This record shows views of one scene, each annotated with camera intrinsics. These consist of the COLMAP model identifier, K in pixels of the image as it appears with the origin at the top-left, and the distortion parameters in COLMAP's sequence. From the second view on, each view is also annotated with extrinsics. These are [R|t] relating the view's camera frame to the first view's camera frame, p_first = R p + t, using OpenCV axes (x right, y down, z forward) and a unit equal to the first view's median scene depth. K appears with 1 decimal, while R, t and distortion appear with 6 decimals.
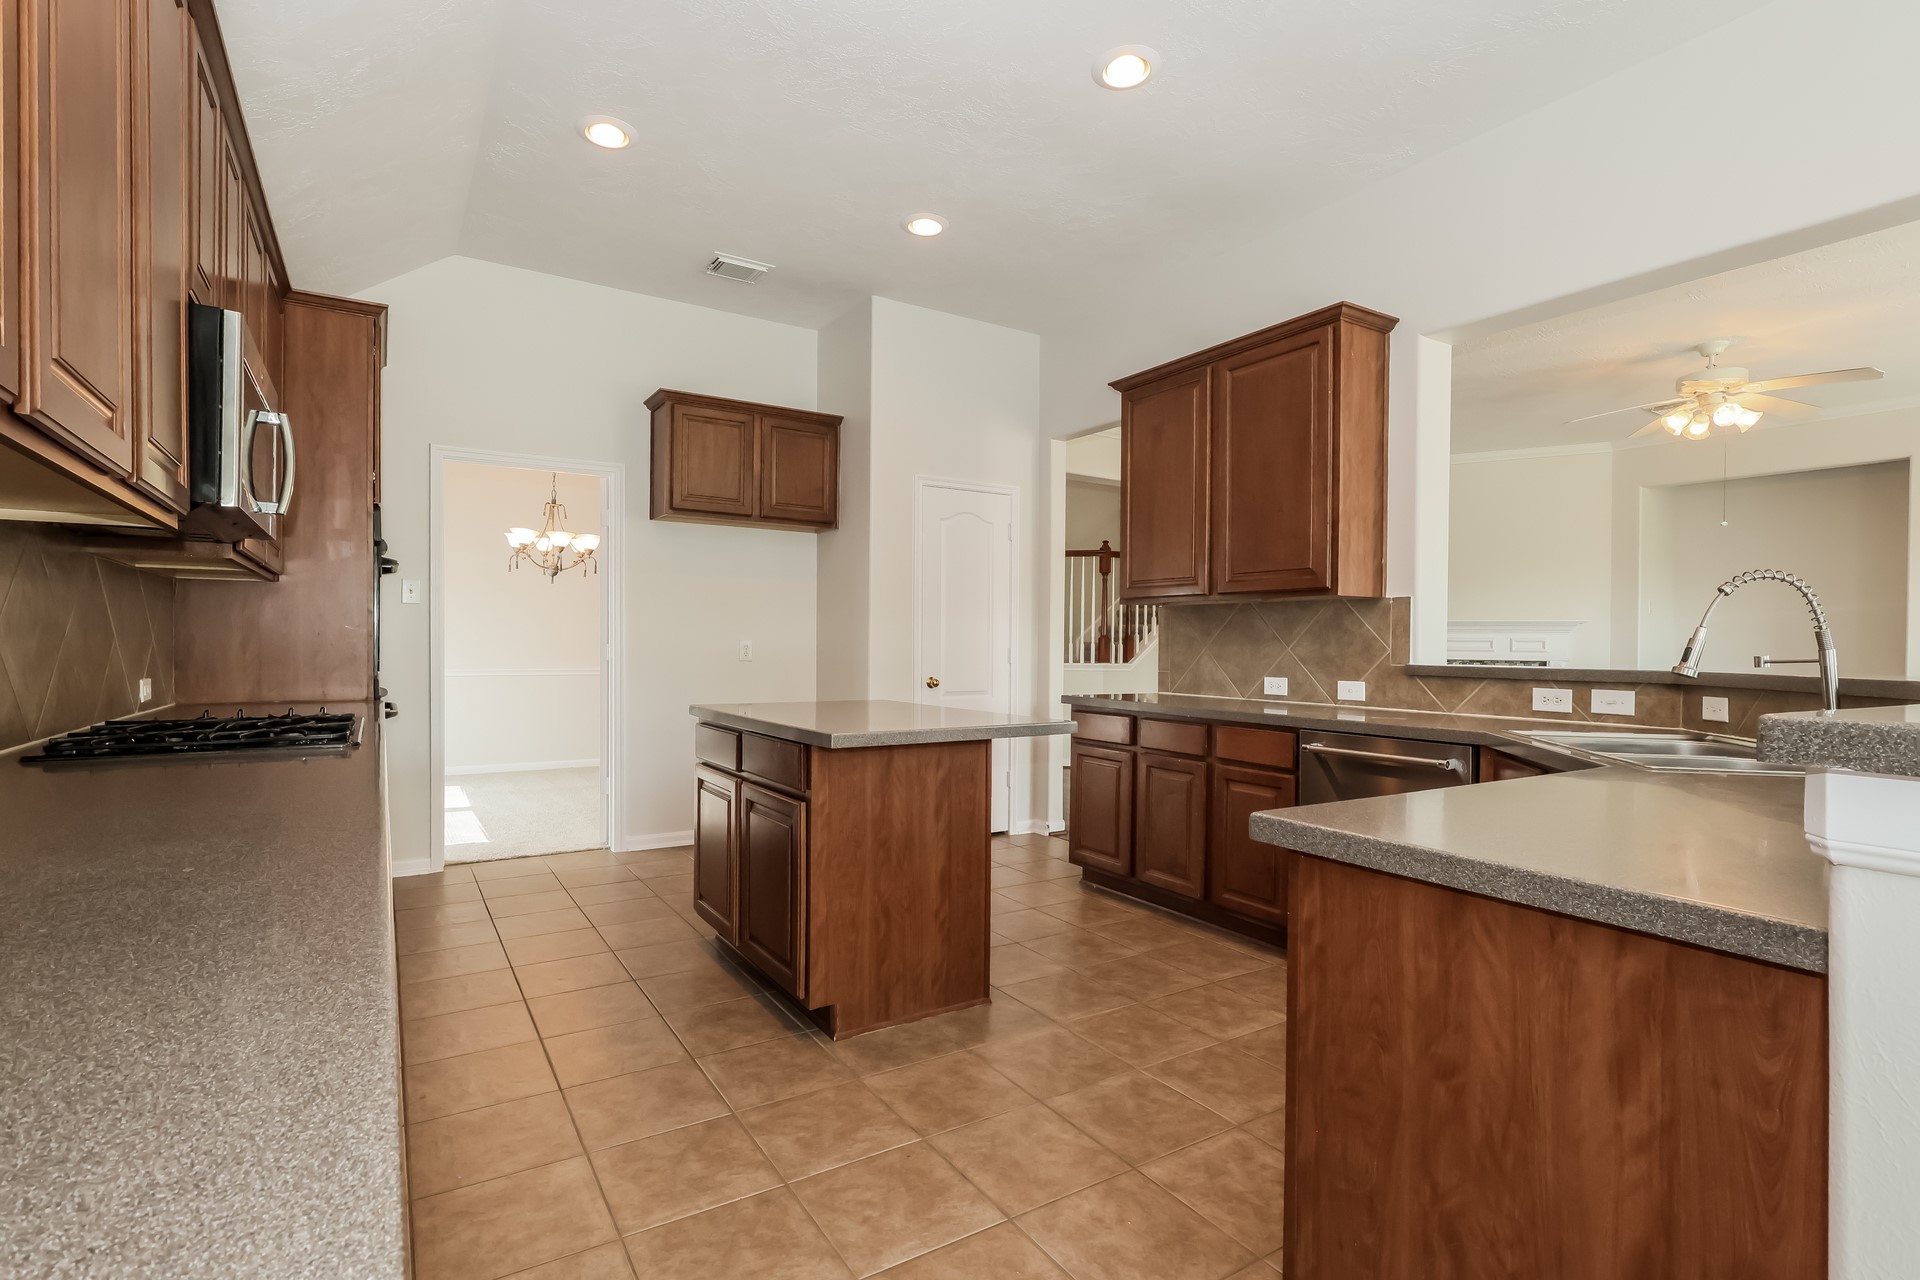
lens RADIAL K [[889.6, 0, 951.8], [0, 889.6, 638.7], [0, 0, 1]] dist [-0.000767, 0.000452]
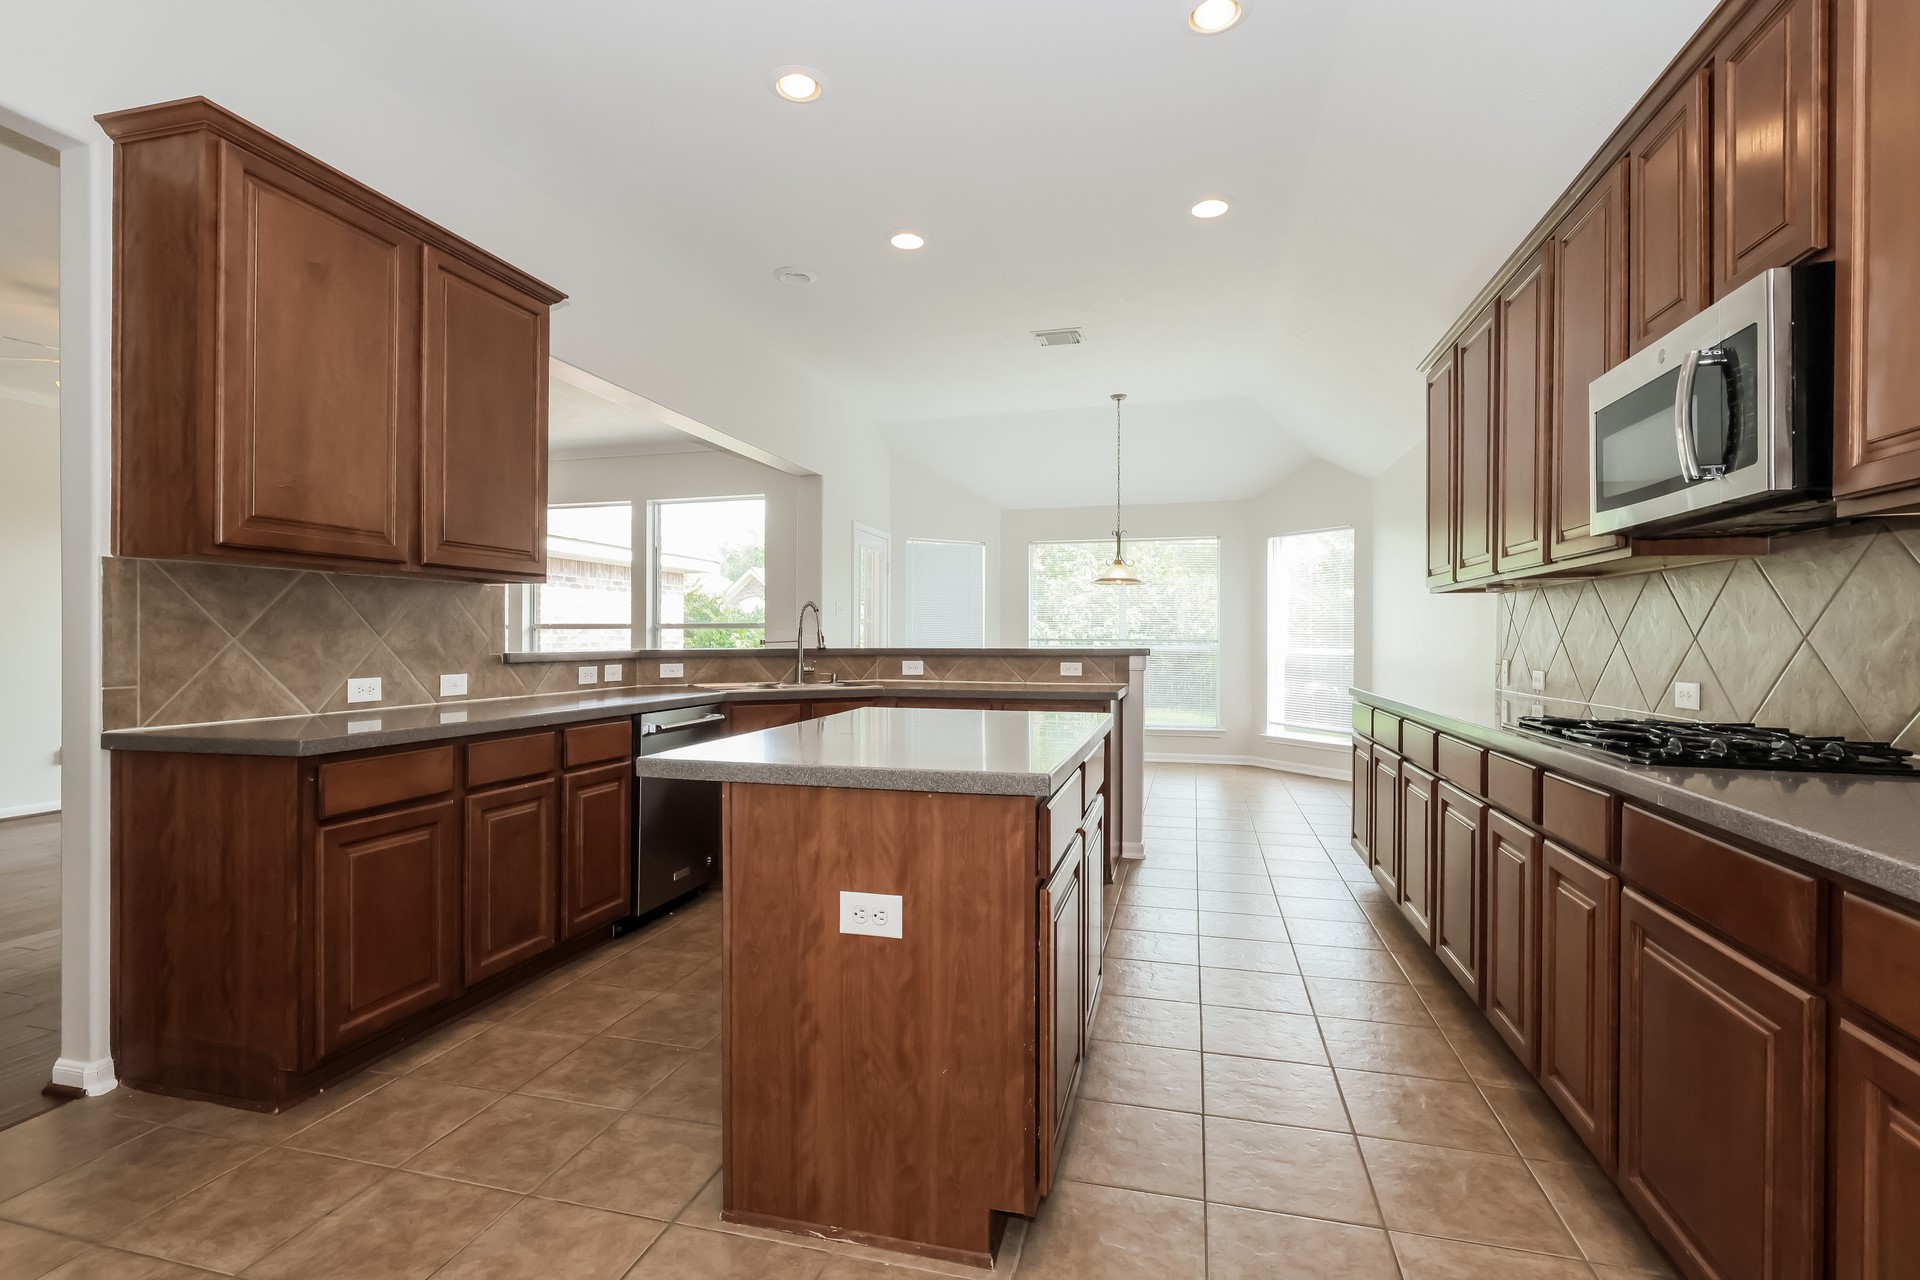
lens RADIAL K [[889.6, 0, 951.8], [0, 889.6, 638.7], [0, 0, 1]] dist [-0.000767, 0.000452]
pose [[-0.673755, -0.012023, 0.738857, -0.540533], [-0.012480, 0.999910, 0.004890, 0.001212], [-0.738849, -0.005926, -0.673845, 1.211079]]
